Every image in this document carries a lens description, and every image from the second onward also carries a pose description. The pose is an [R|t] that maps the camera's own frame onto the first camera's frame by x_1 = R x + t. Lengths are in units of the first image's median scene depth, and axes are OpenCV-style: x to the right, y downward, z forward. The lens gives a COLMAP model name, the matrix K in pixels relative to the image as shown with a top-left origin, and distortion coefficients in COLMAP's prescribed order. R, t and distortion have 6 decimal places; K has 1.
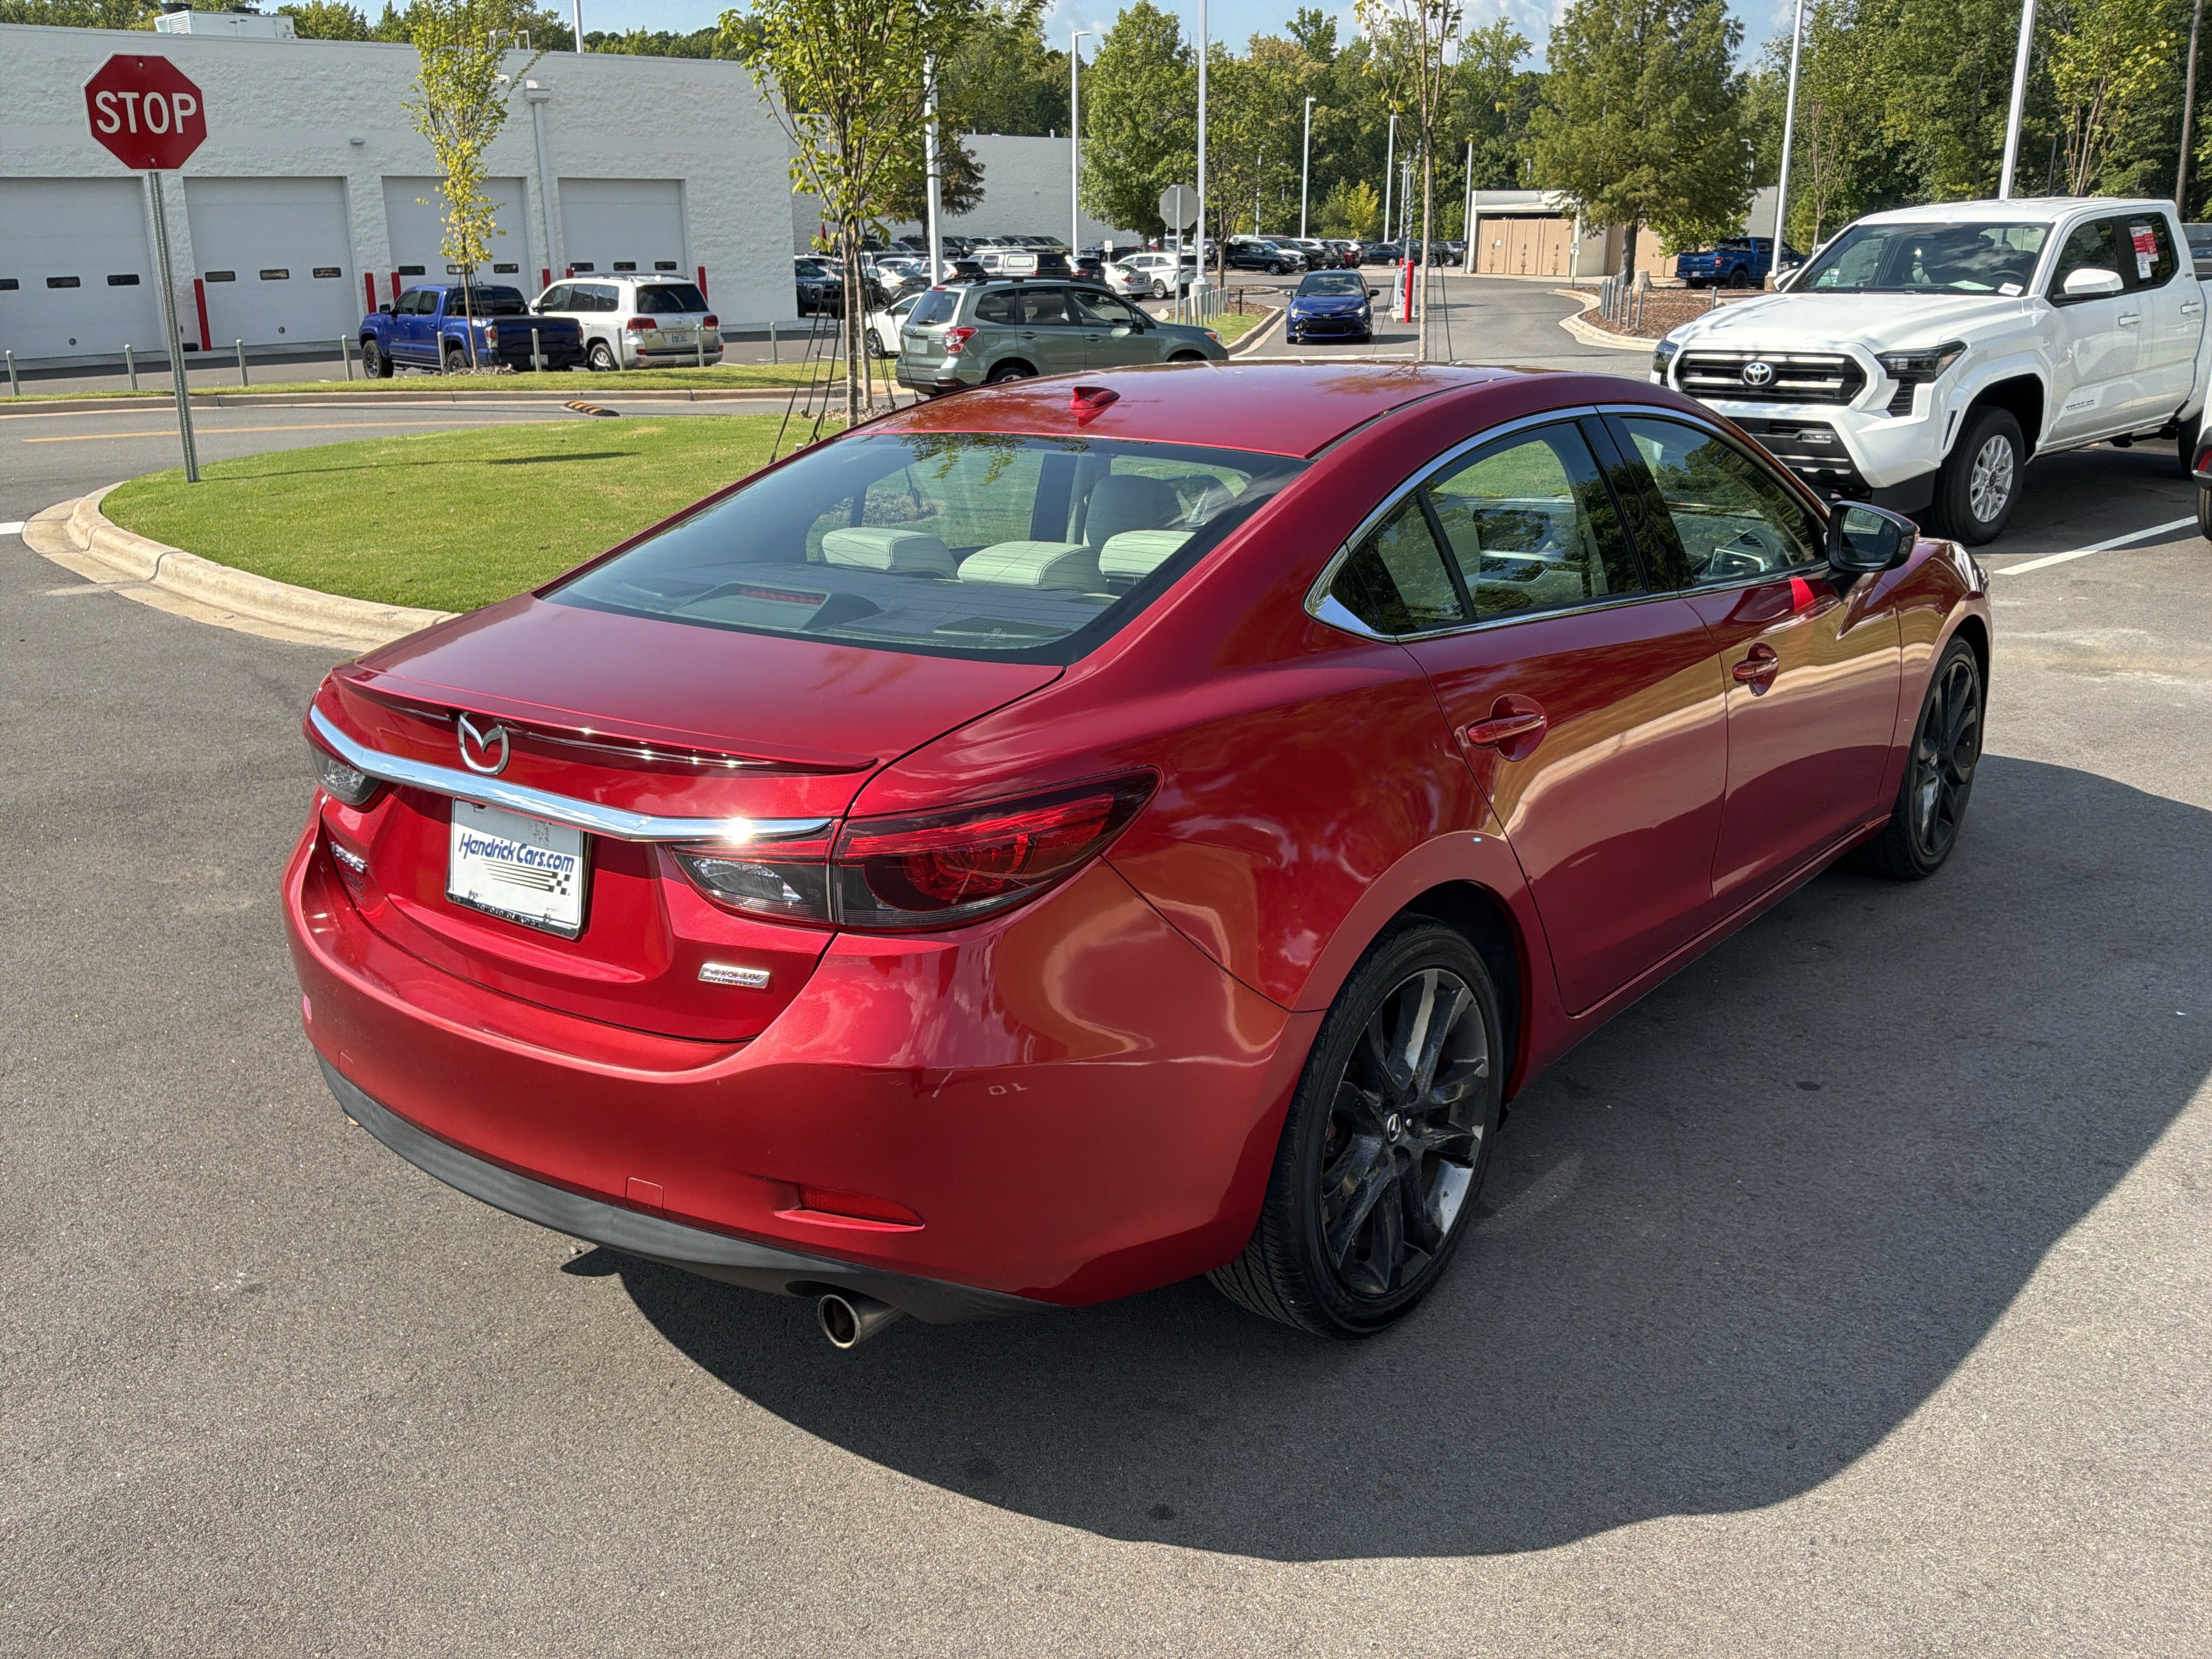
lens RADIAL K [[1894.9, 0, 1111.0], [0, 1894.9, 825.8], [0, 0, 1]] dist [0.026681, -0.077002]
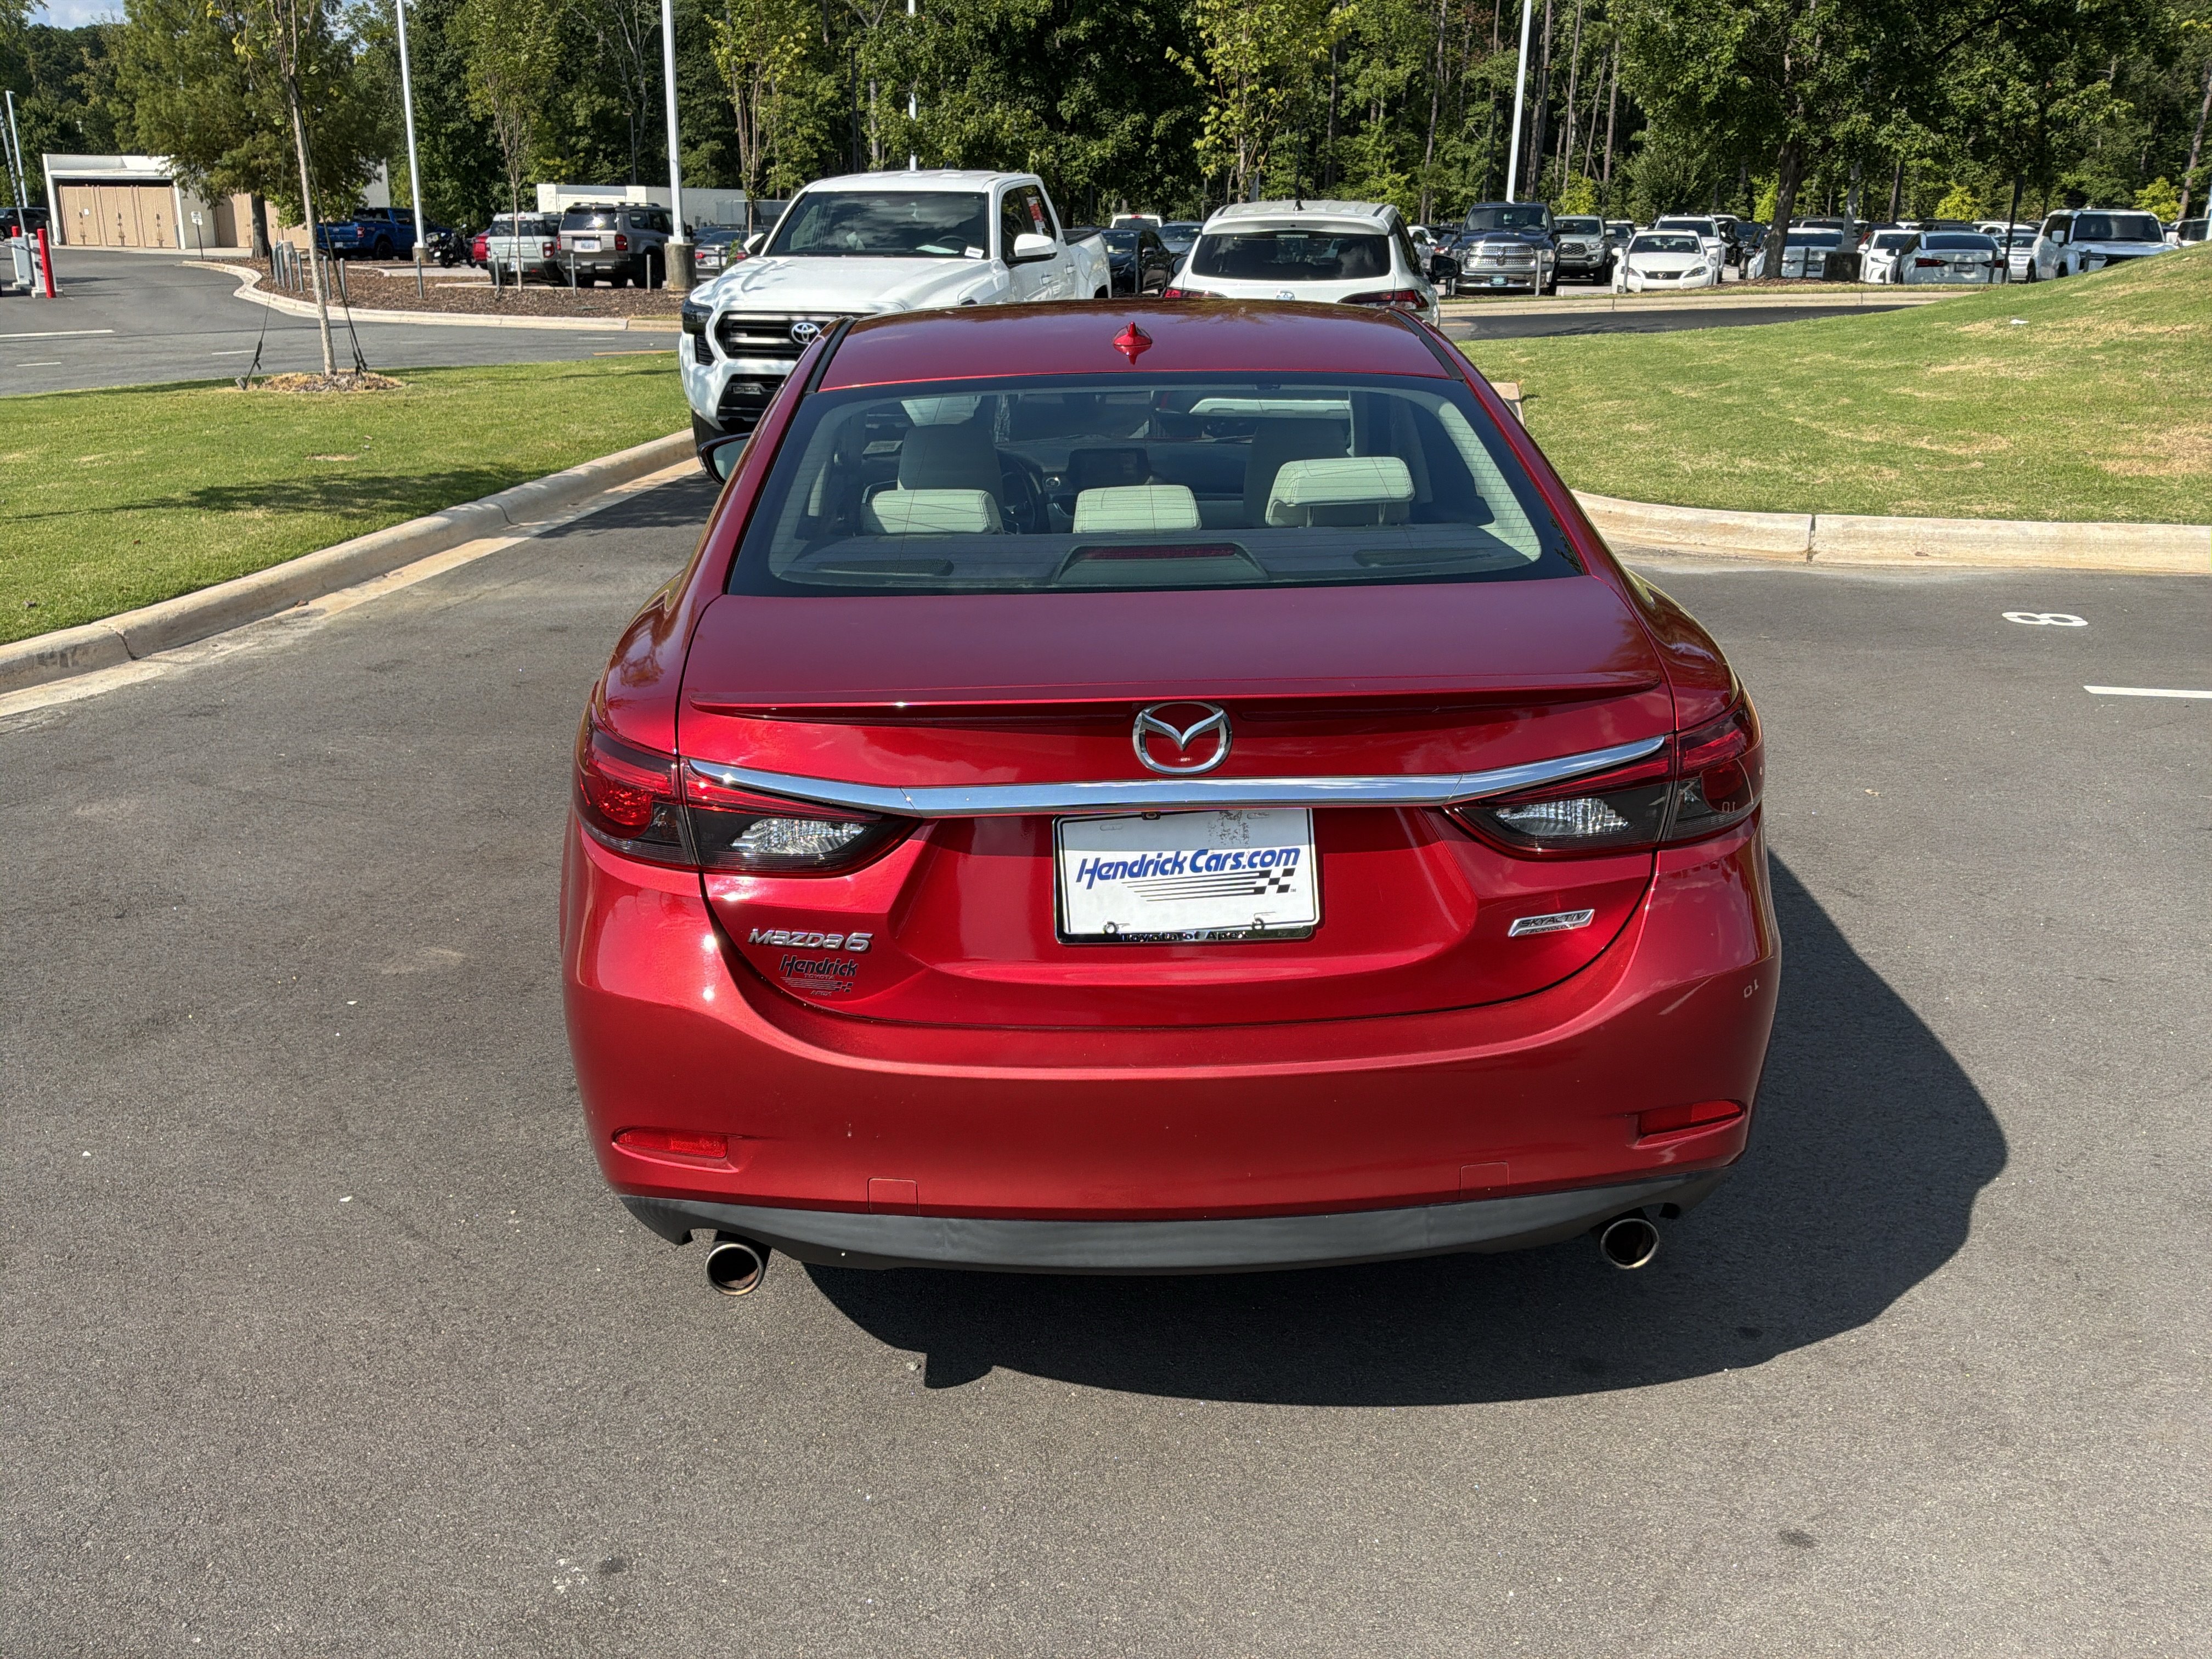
lens RADIAL K [[1894.9, 0, 1100.9], [0, 1894.9, 829.4], [0, 0, 1]] dist [0.026681, -0.077002]
pose [[0.773001, -0.182407, 0.607616, -0.231089], [0.173482, 0.982045, 0.074109, -0.019069], [-0.610224, 0.048124, 0.790766, 0.090960]]
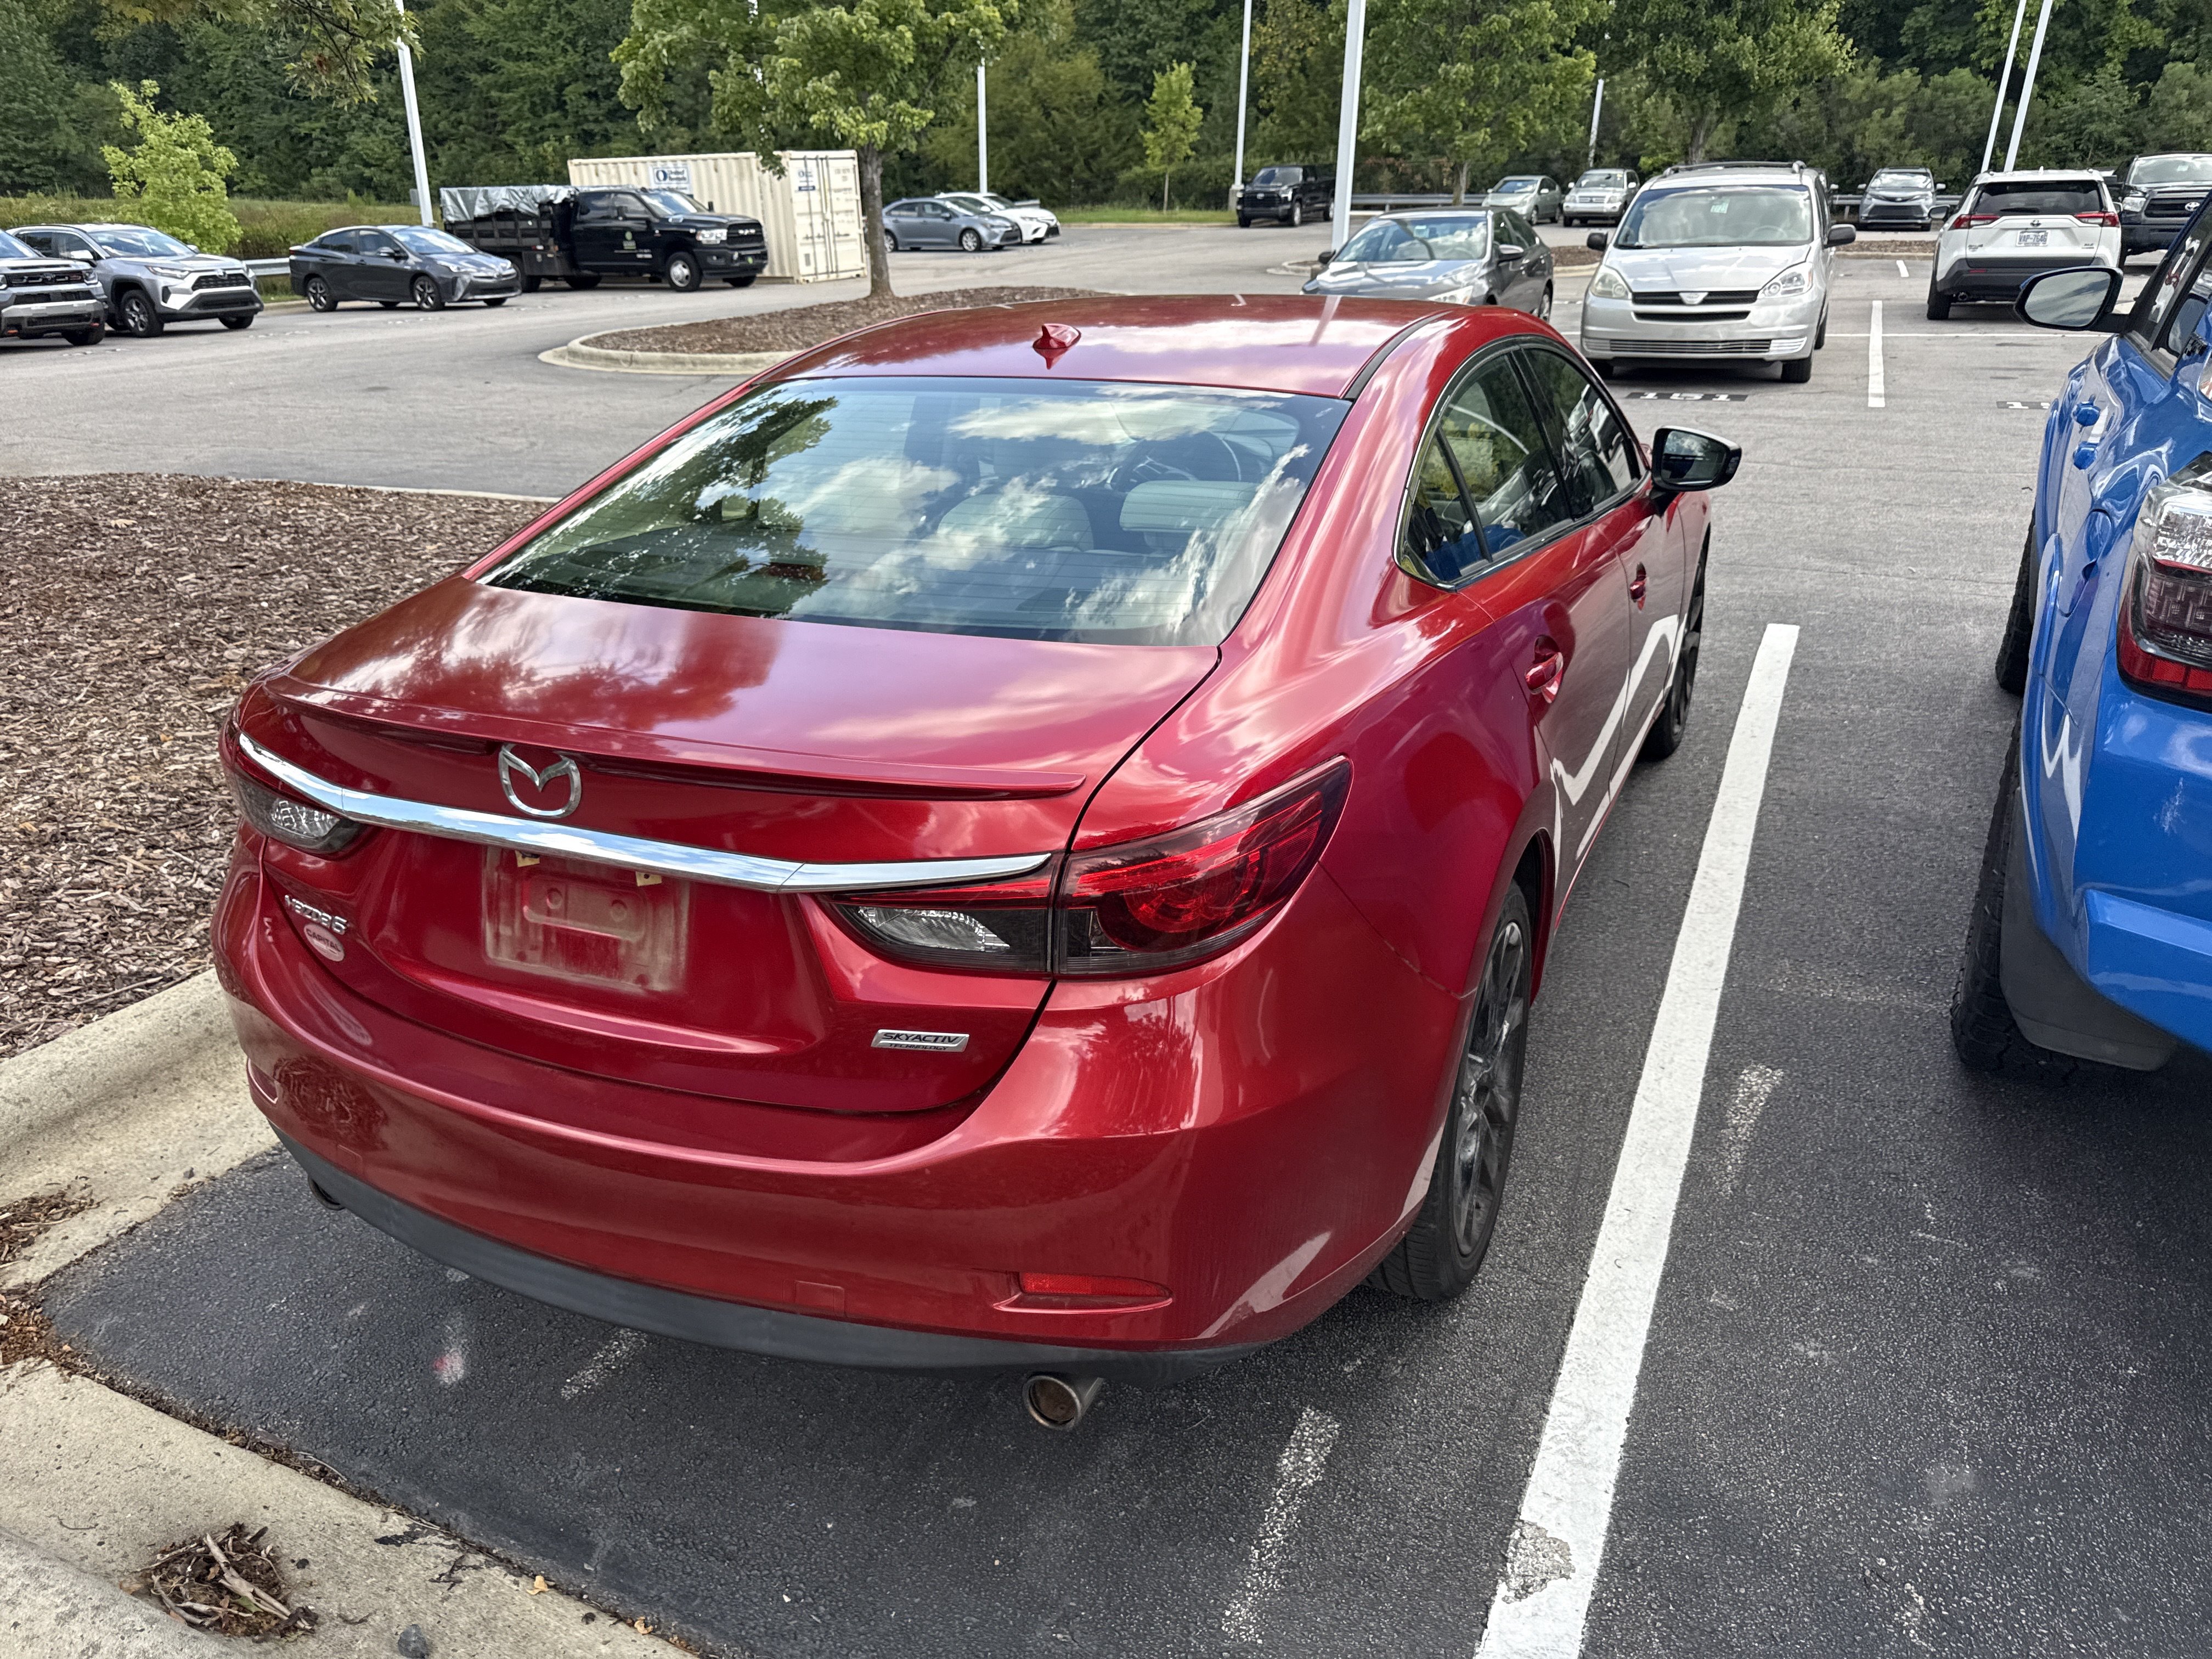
lens RADIAL K [[1573.6, 0, 1113.4], [0, 1573.6, 841.4], [0, 0, 1]] dist [0.010619, -0.014670]
pose [[0.969030, -0.086515, 0.231290, -0.065478], [0.065527, 0.993130, 0.096948, -0.017624], [-0.238088, -0.078790, 0.968042, 0.073162]]
